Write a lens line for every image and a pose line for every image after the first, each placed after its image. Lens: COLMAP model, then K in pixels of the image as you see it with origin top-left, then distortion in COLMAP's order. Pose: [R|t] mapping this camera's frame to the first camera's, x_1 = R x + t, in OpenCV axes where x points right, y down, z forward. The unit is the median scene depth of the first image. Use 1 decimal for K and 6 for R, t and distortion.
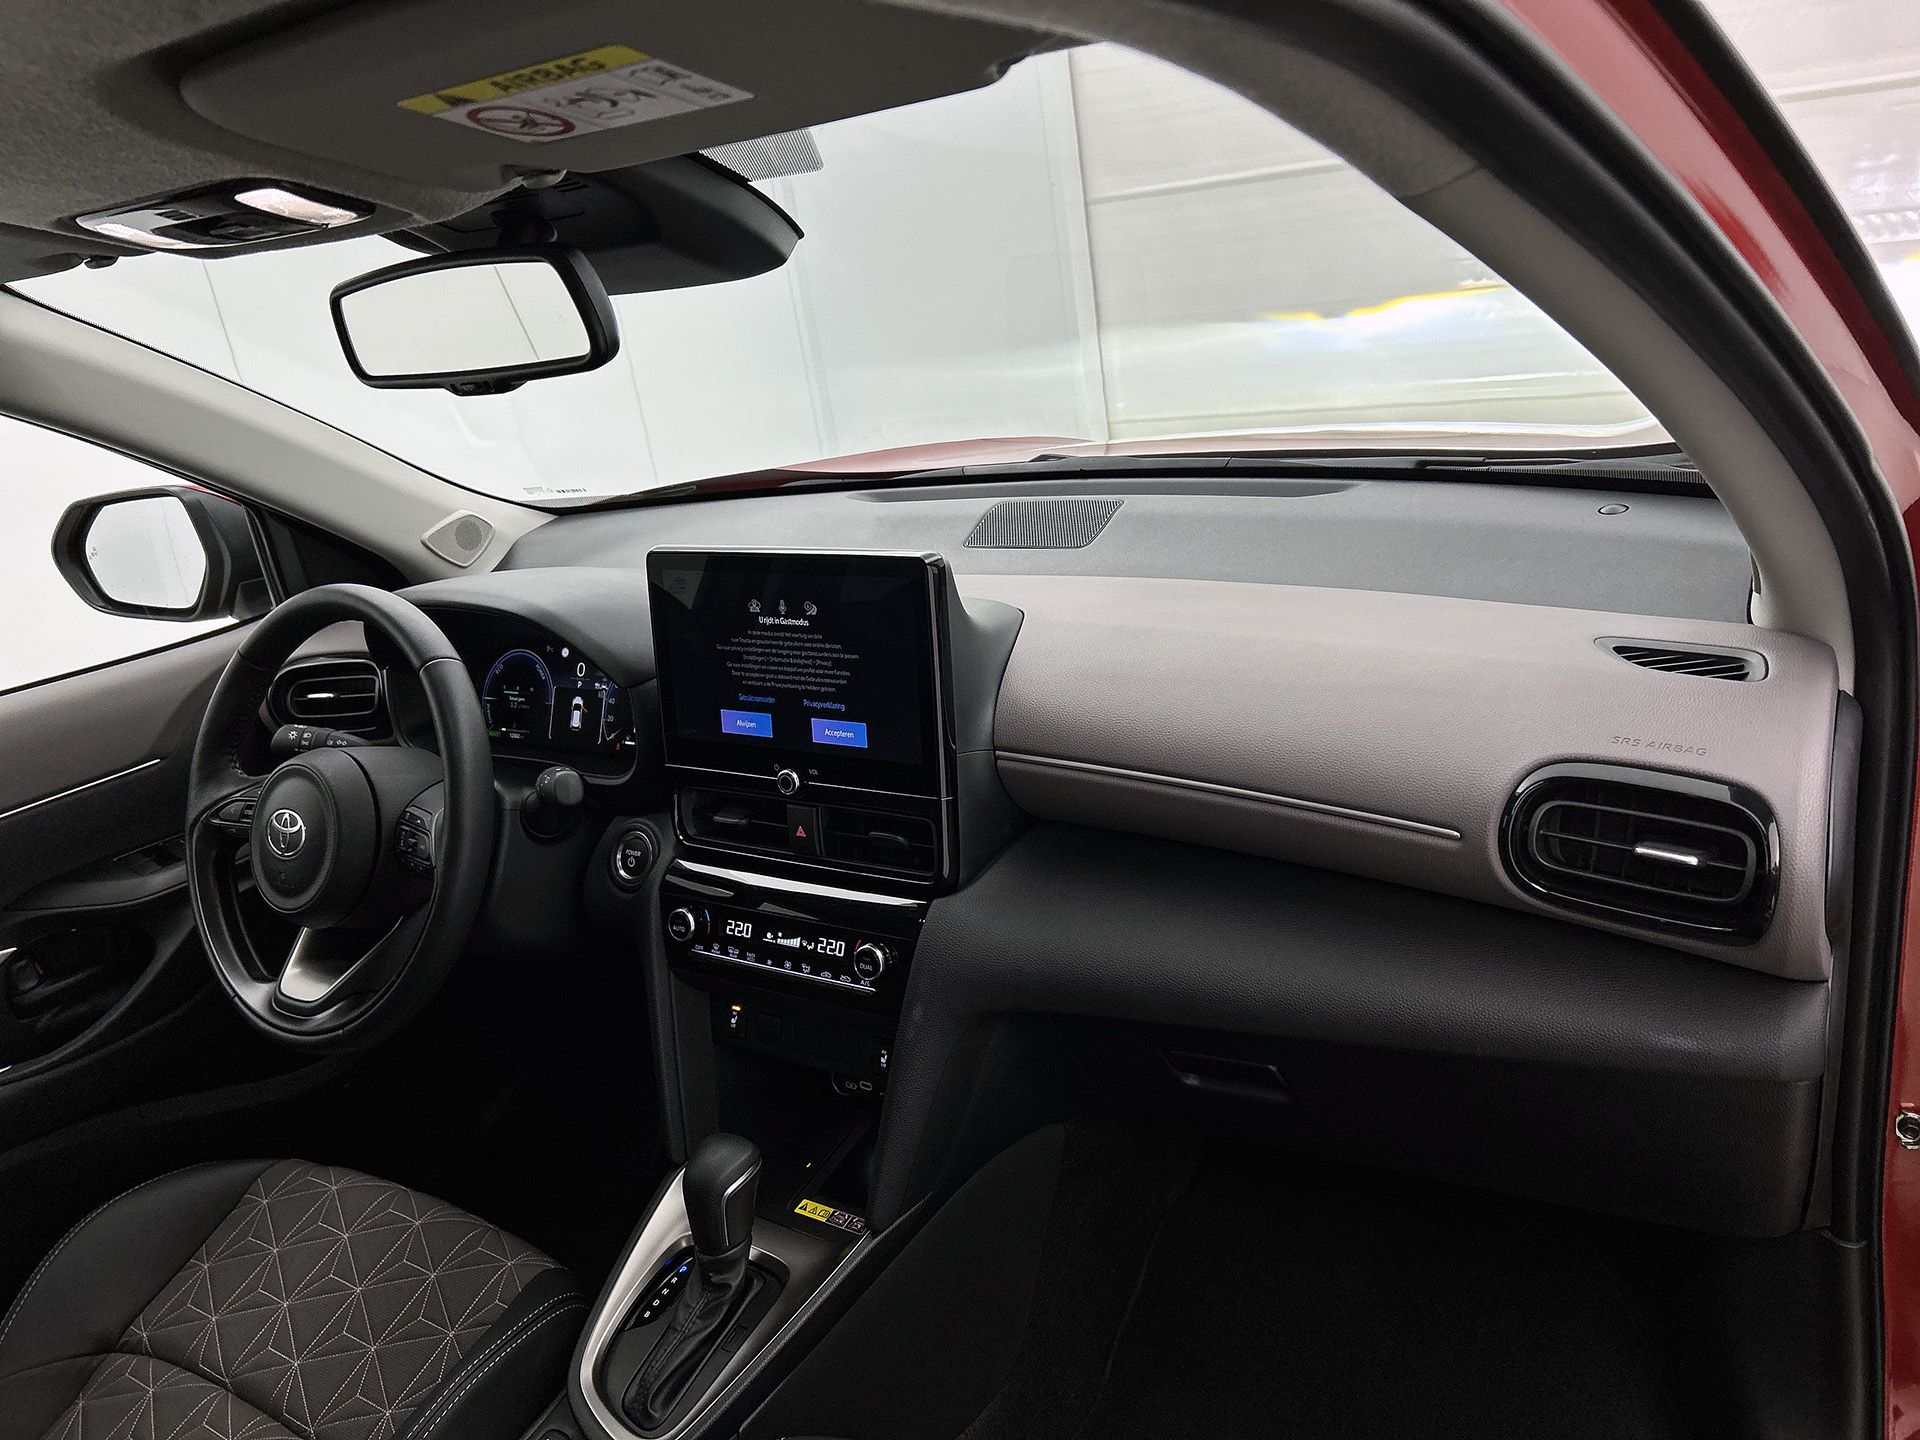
lens RADIAL K [[1440.6, 0, 960.0], [0, 1440.6, 720.0], [0, 0, 1]] dist [0.107978, -0.155249]
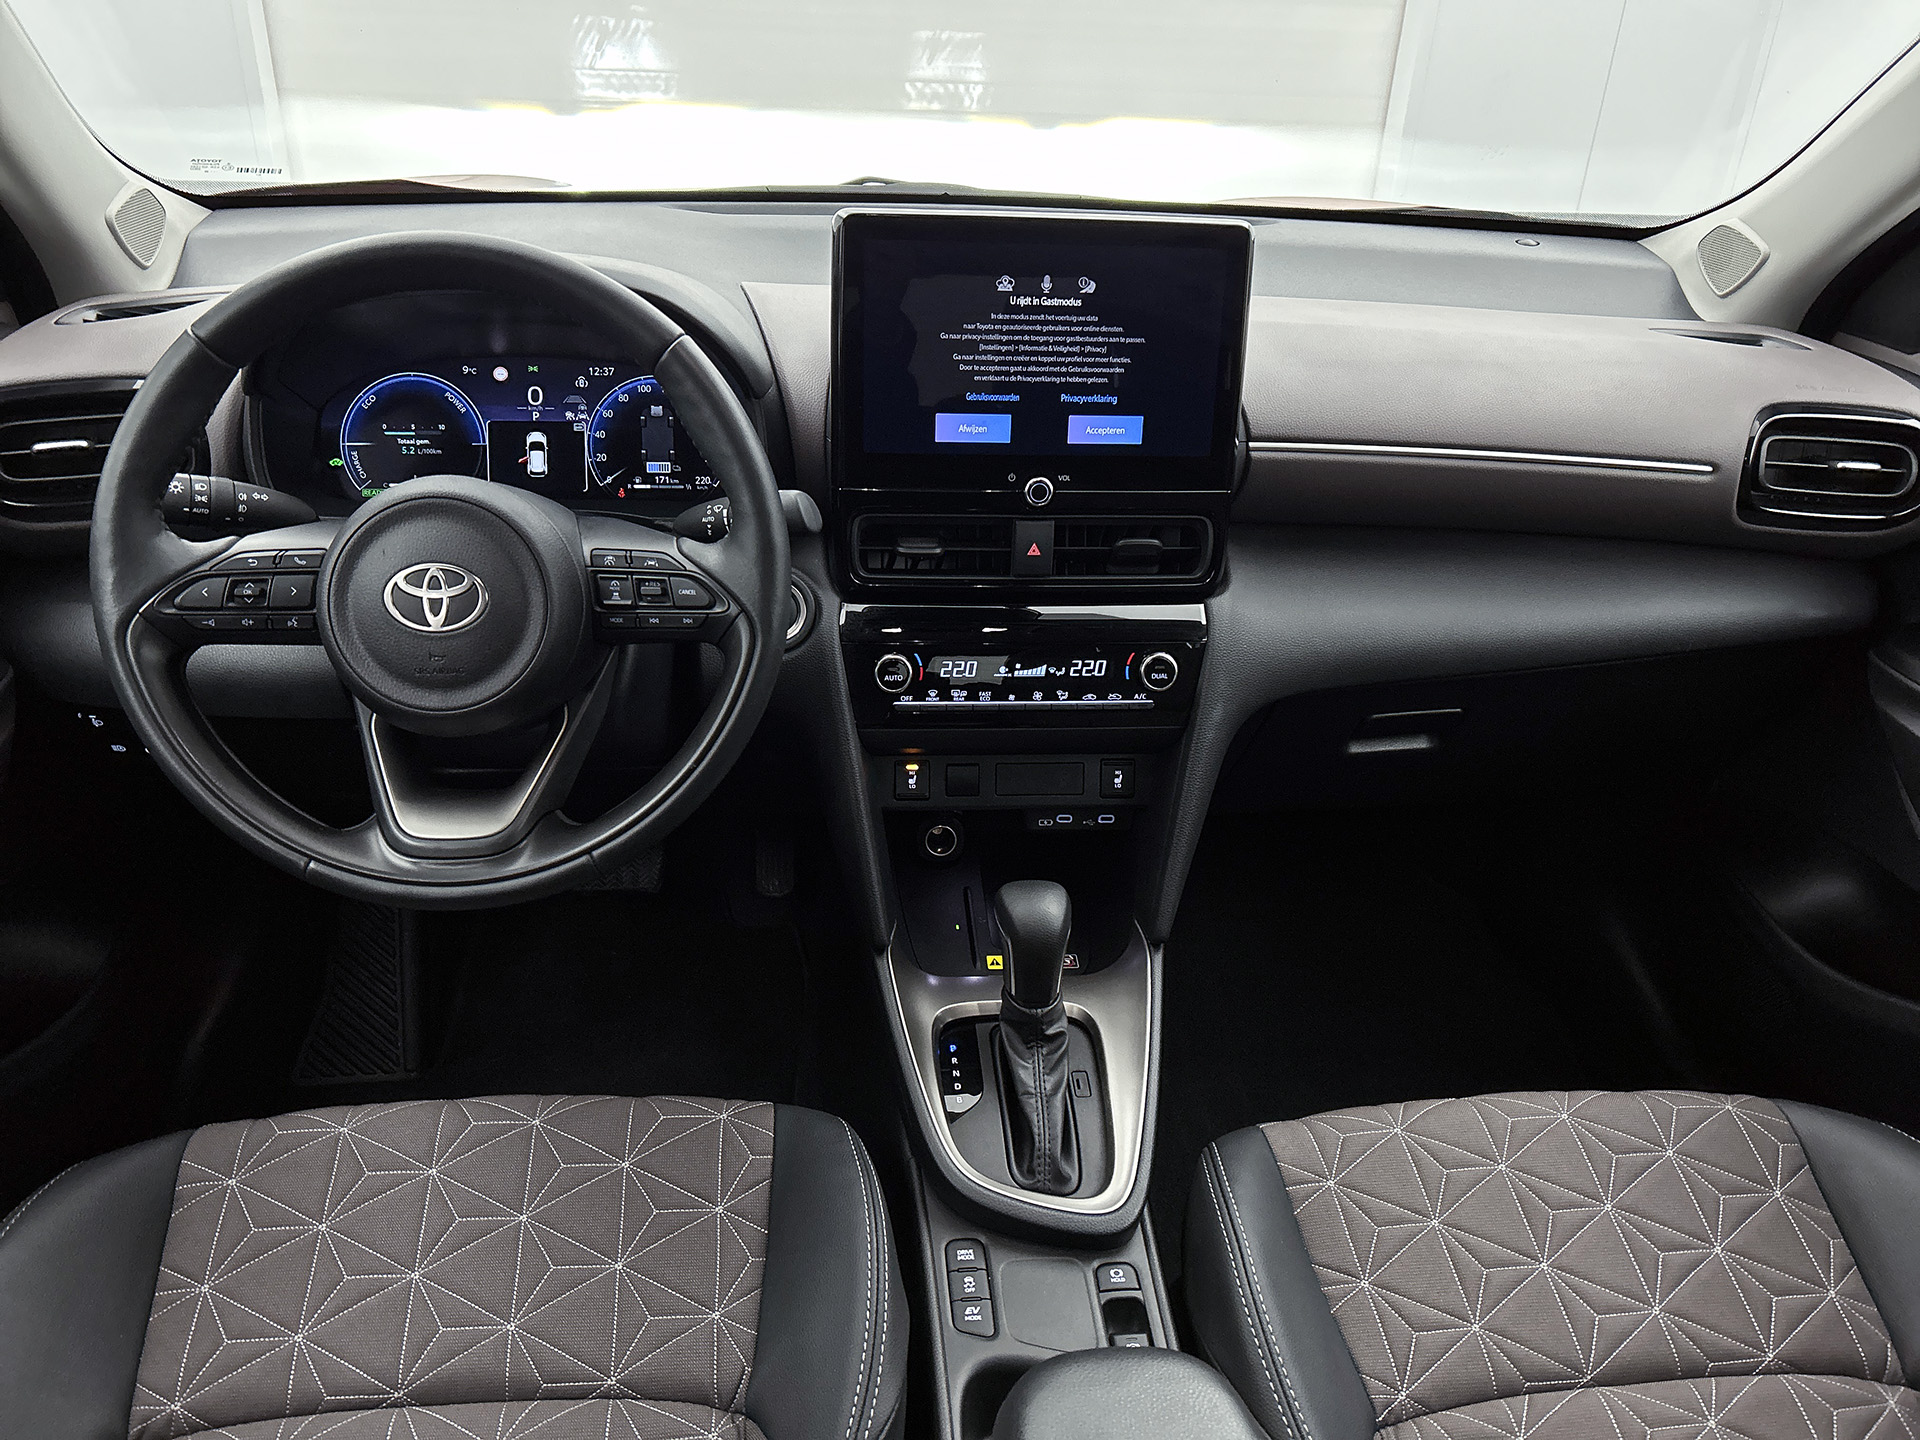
lens RADIAL K [[1440.6, 0, 960.0], [0, 1440.6, 720.0], [0, 0, 1]] dist [0.107978, -0.155249]
pose [[0.774157, -0.131106, 0.619268, -0.731689], [0.072995, 0.990279, 0.118400, 0.074212], [-0.628771, -0.046457, 0.776202, 0.328821]]
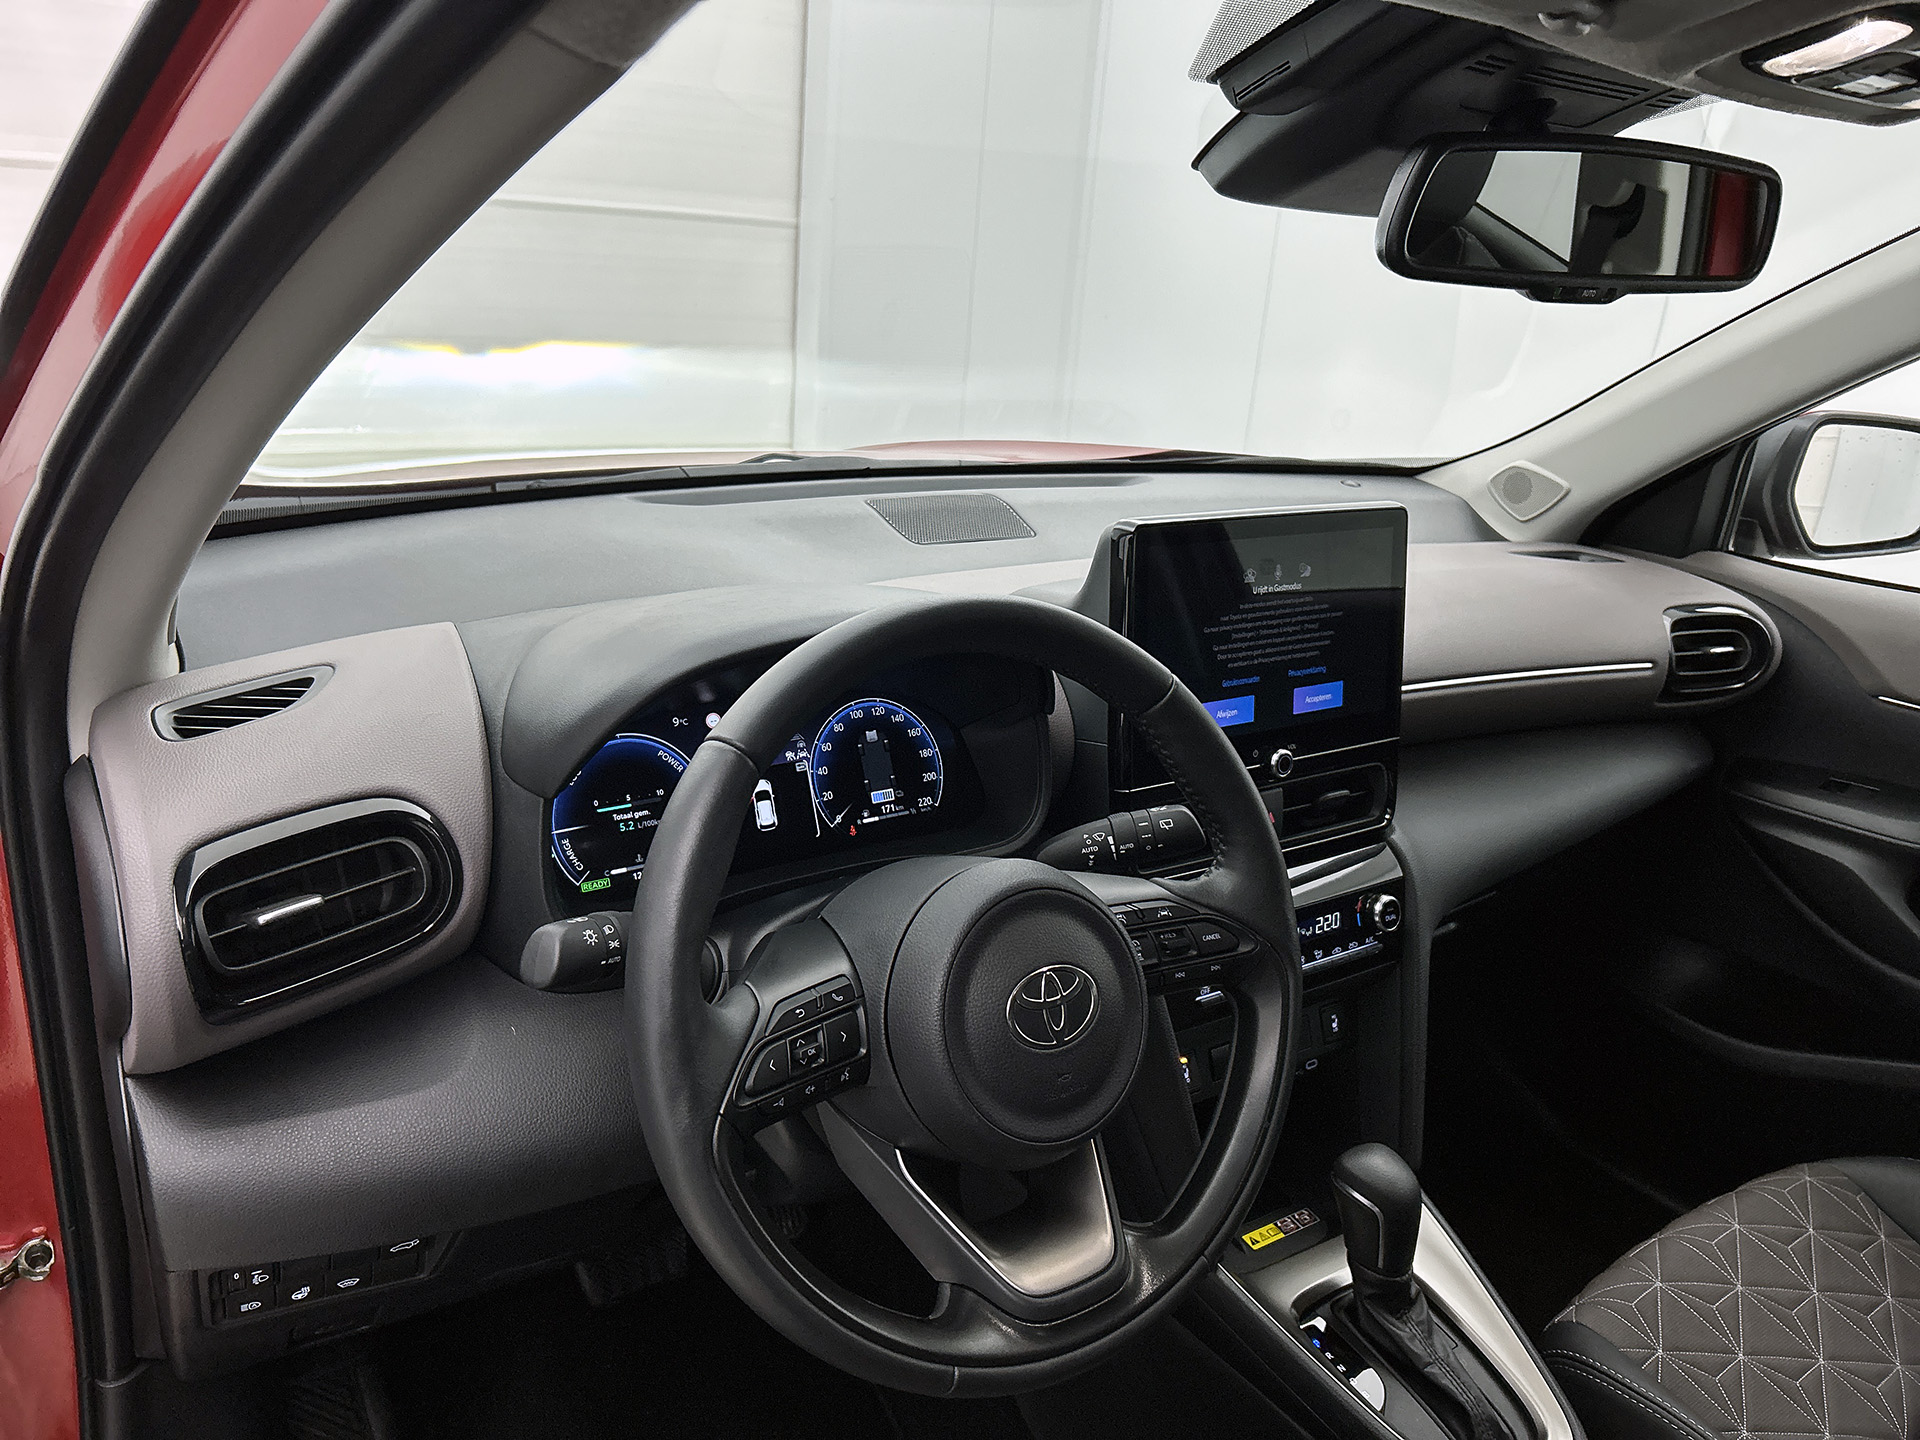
lens RADIAL K [[1440.6, 0, 960.0], [0, 1440.6, 720.0], [0, 0, 1]] dist [0.107978, -0.155249]
pose [[0.374517, -0.139058, 0.916733, -1.043229], [0.197611, 0.977946, 0.067613, -0.087283], [-0.905918, 0.155834, 0.393737, 0.818568]]
